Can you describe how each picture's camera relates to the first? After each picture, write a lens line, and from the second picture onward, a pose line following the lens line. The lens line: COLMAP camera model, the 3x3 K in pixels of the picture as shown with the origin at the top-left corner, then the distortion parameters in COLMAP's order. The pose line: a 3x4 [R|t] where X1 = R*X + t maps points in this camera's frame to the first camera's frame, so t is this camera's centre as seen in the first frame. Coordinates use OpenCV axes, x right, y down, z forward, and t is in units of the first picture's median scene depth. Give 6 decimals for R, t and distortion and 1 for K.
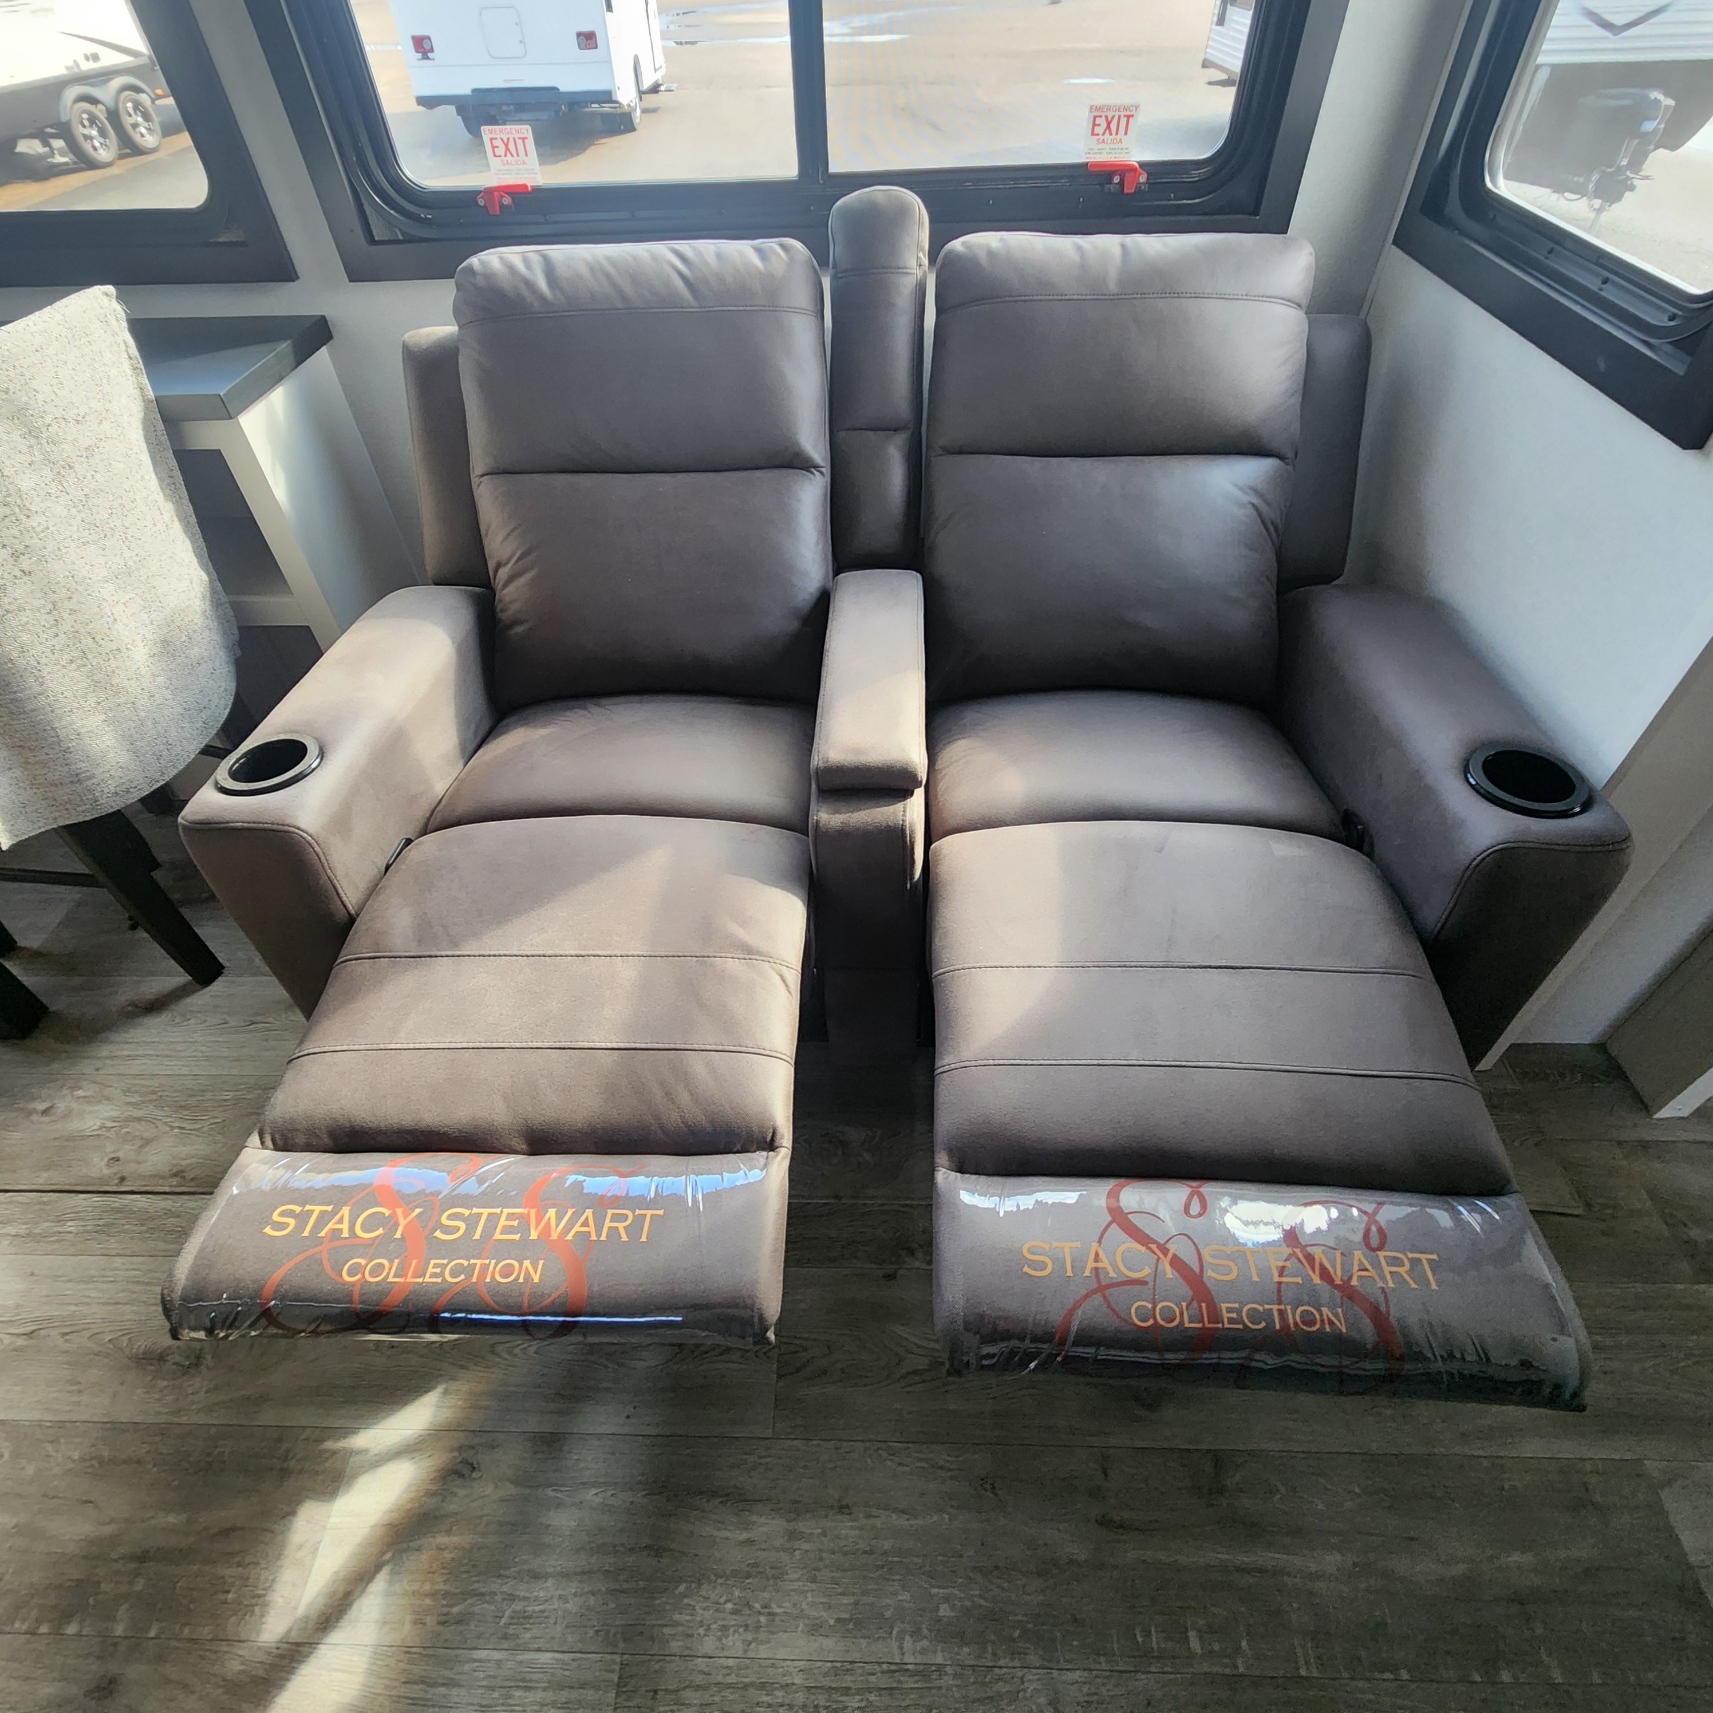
lens RADIAL K [[937.5, 0, 838.1], [0, 937.5, 848.0], [0, 0, 1]] dist [0.000340, -0.000920]
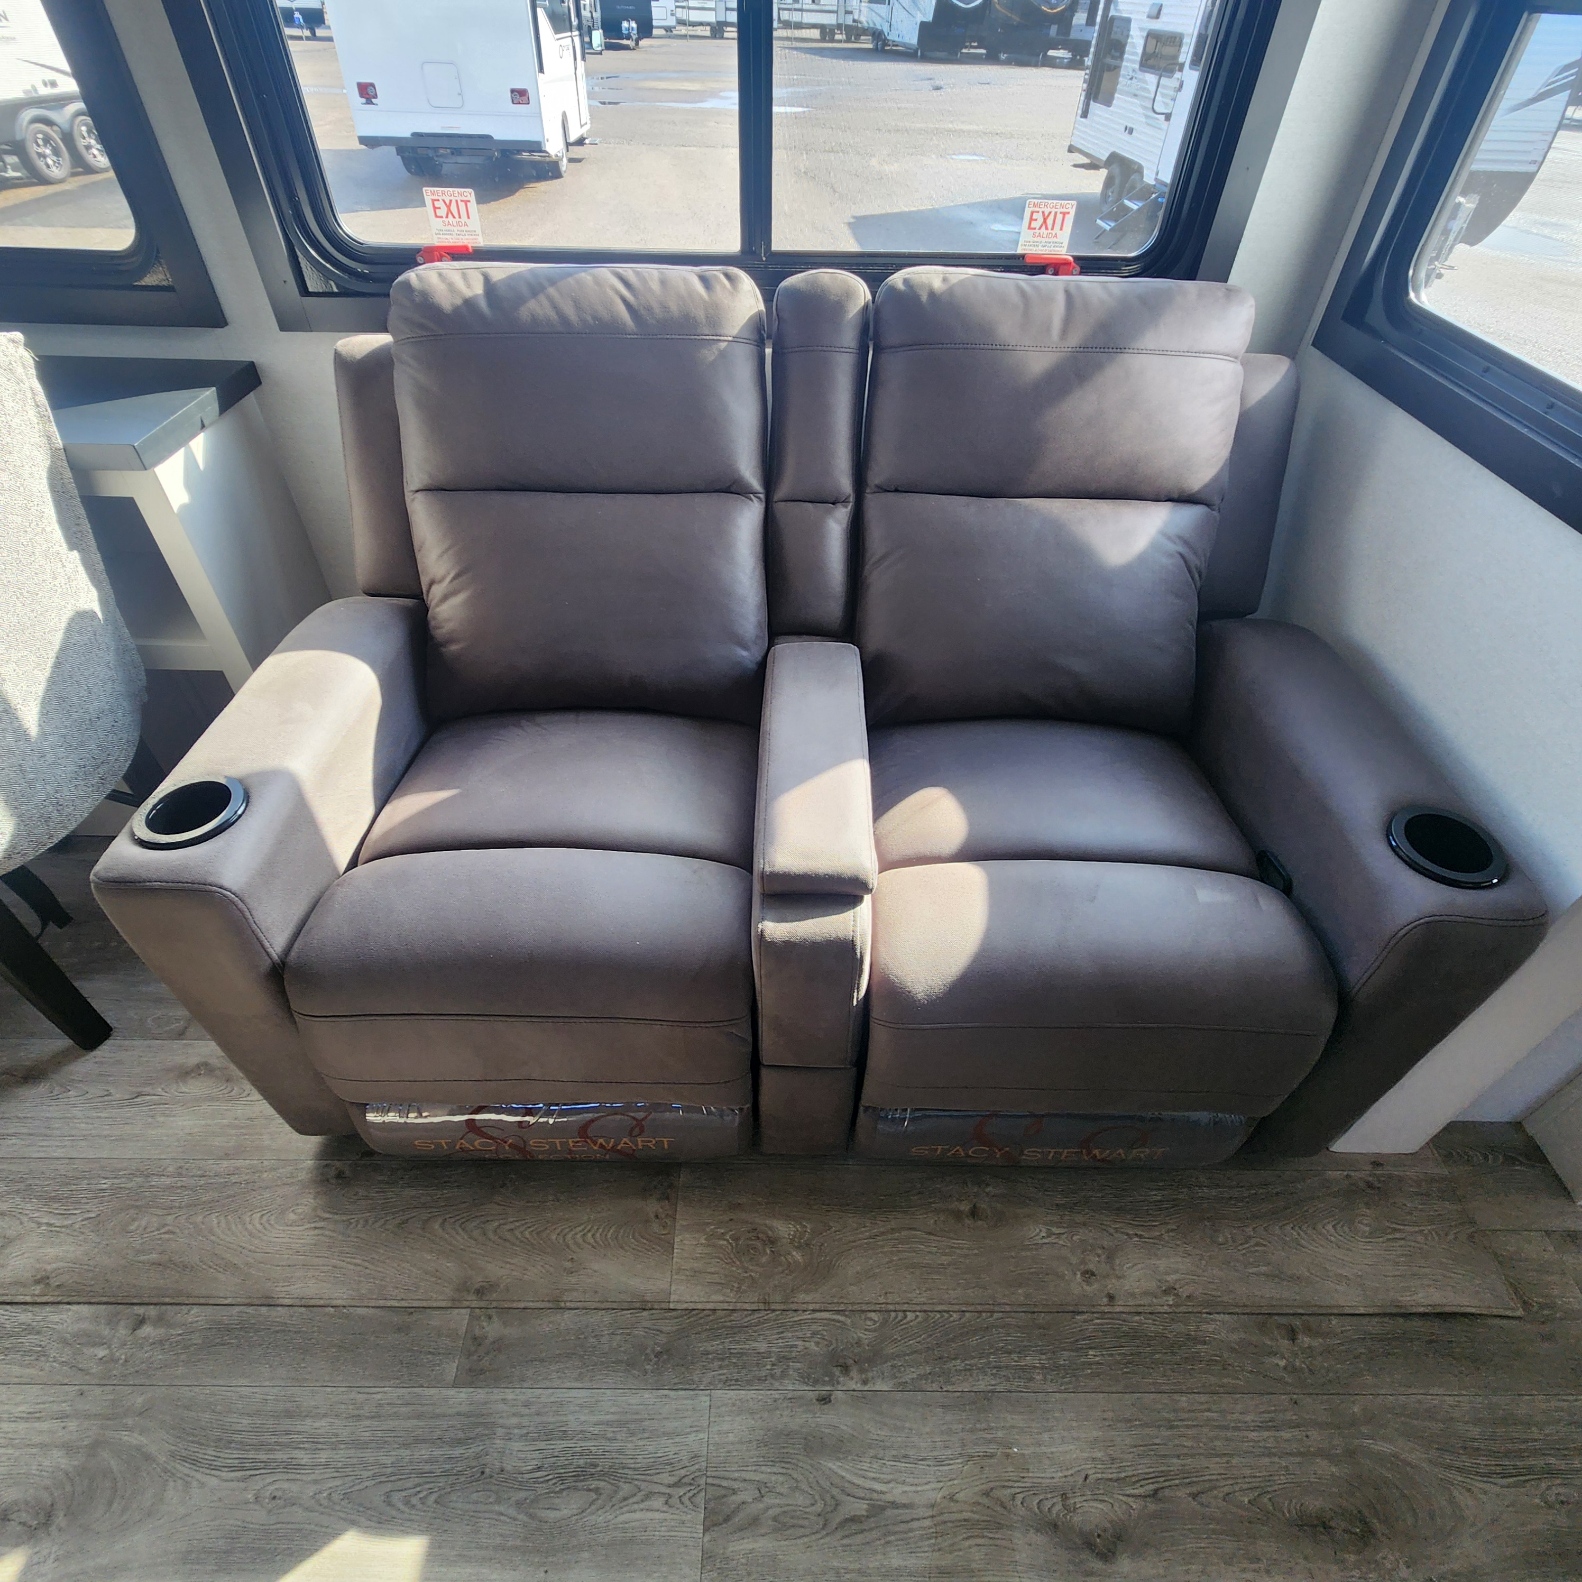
lens RADIAL K [[865.8, 0, 777.1], [0, 865.8, 785.5], [0, 0, 1]] dist [0.000340, -0.000920]
pose [[0.998449, 0.019310, 0.052223, -0.042347], [-0.016769, 0.998675, -0.048649, -0.099276], [-0.053093, 0.047698, 0.997450, 0.096011]]
